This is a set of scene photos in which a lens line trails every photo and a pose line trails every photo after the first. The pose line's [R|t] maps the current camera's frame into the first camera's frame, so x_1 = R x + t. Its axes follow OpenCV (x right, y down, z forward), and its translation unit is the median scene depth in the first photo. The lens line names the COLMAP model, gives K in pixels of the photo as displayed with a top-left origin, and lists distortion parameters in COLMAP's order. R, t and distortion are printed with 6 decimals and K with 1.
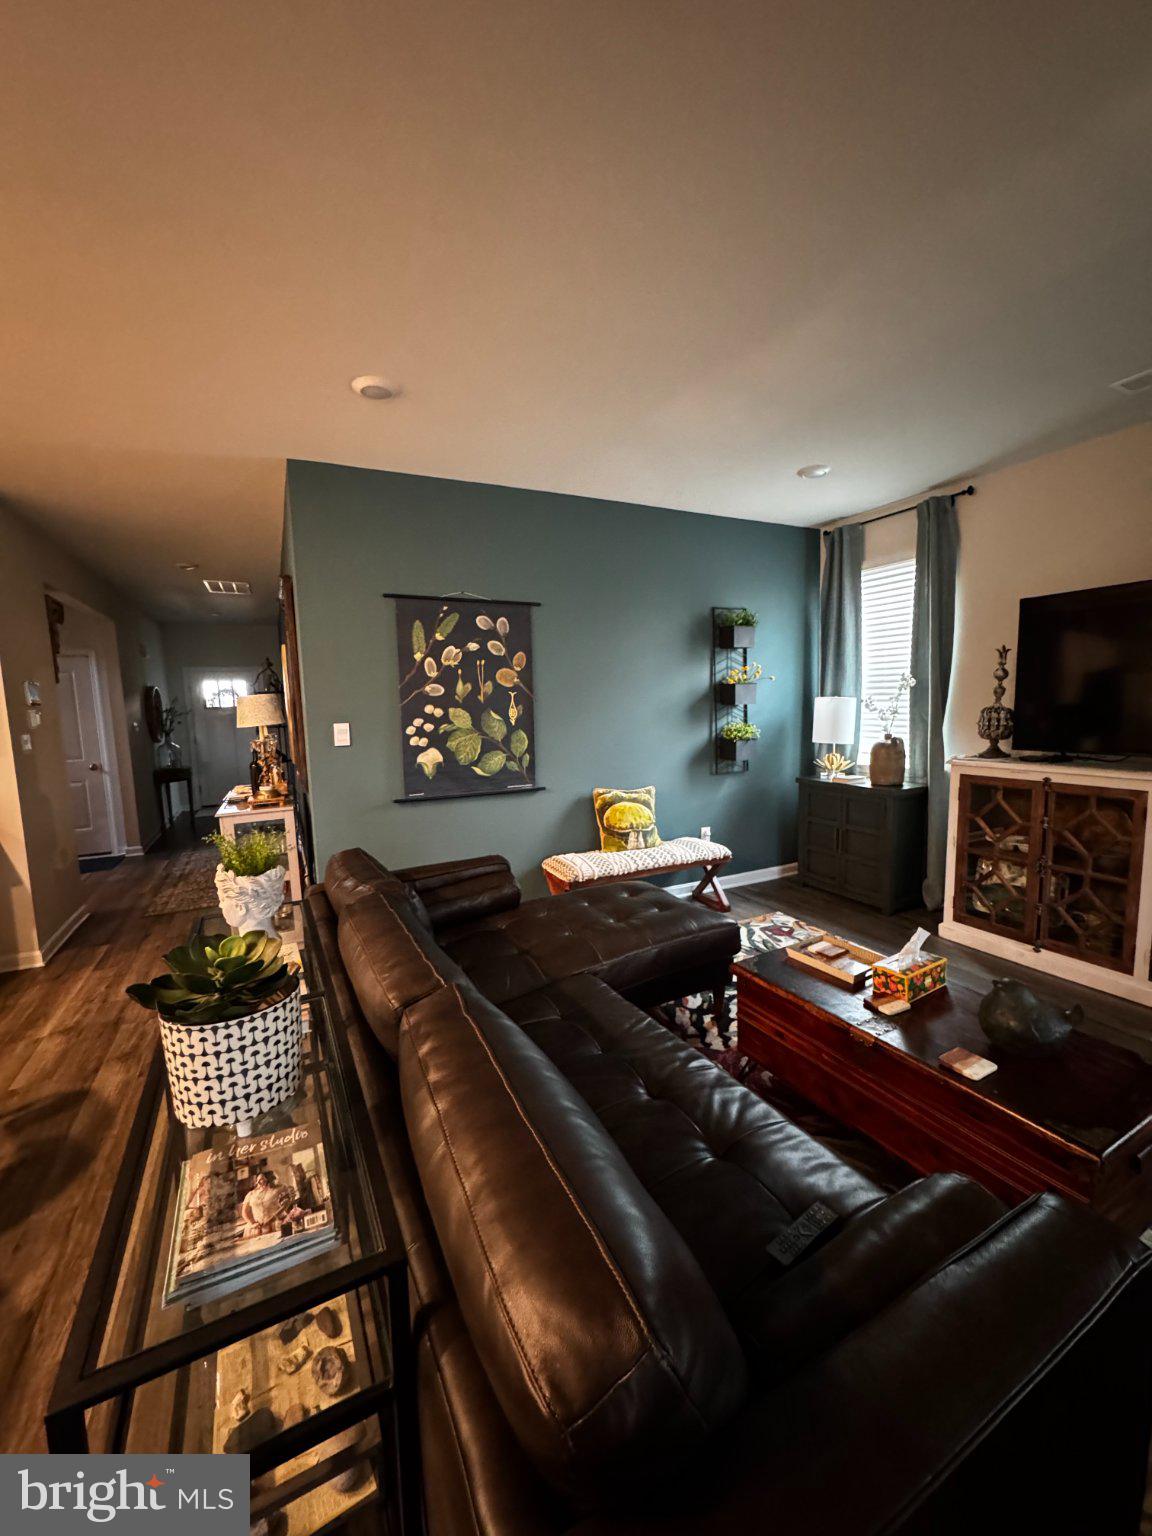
lens RADIAL K [[614.4, 0, 576.0], [0, 614.4, 768.0], [0, 0, 1]] dist [-0.004096, -0.000801]
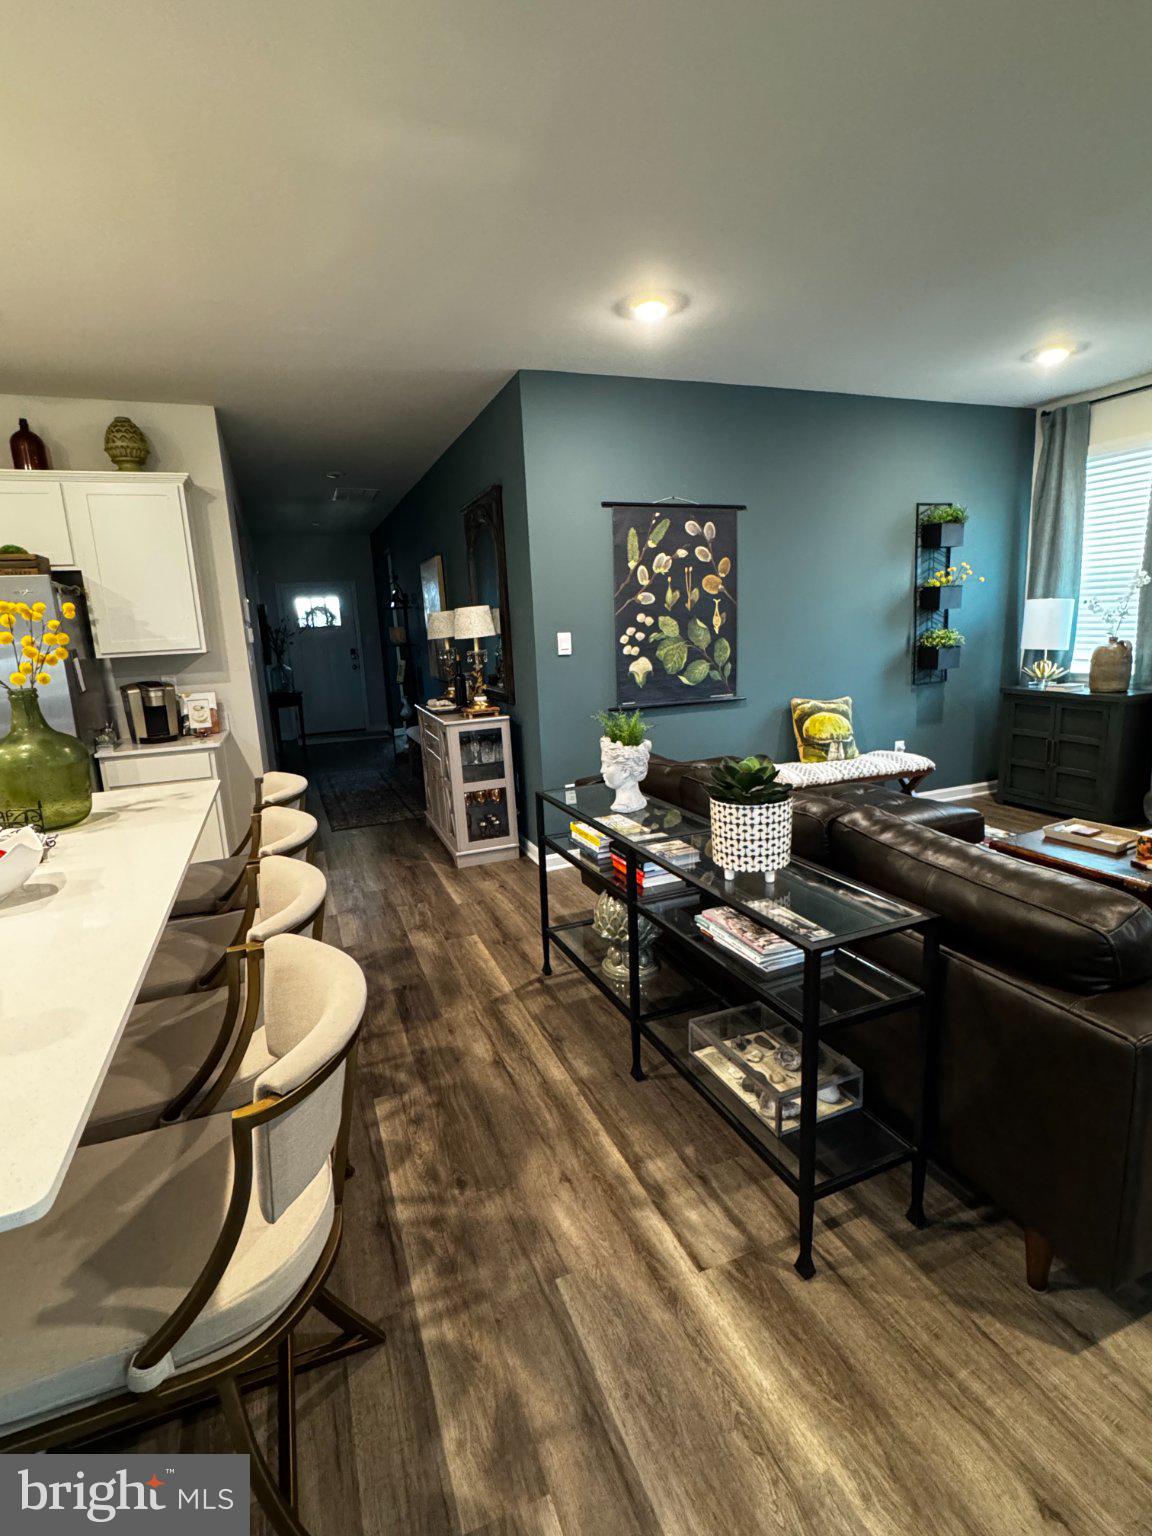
lens RADIAL K [[746.2, 0, 576.0], [0, 746.2, 768.0], [0, 0, 1]] dist [-0.003332, 0.001032]
pose [[0.996257, -0.001481, -0.086431, -0.225019], [0.009220, 0.995970, 0.089217, 0.036755], [0.085951, -0.089680, 0.992255, -0.229146]]
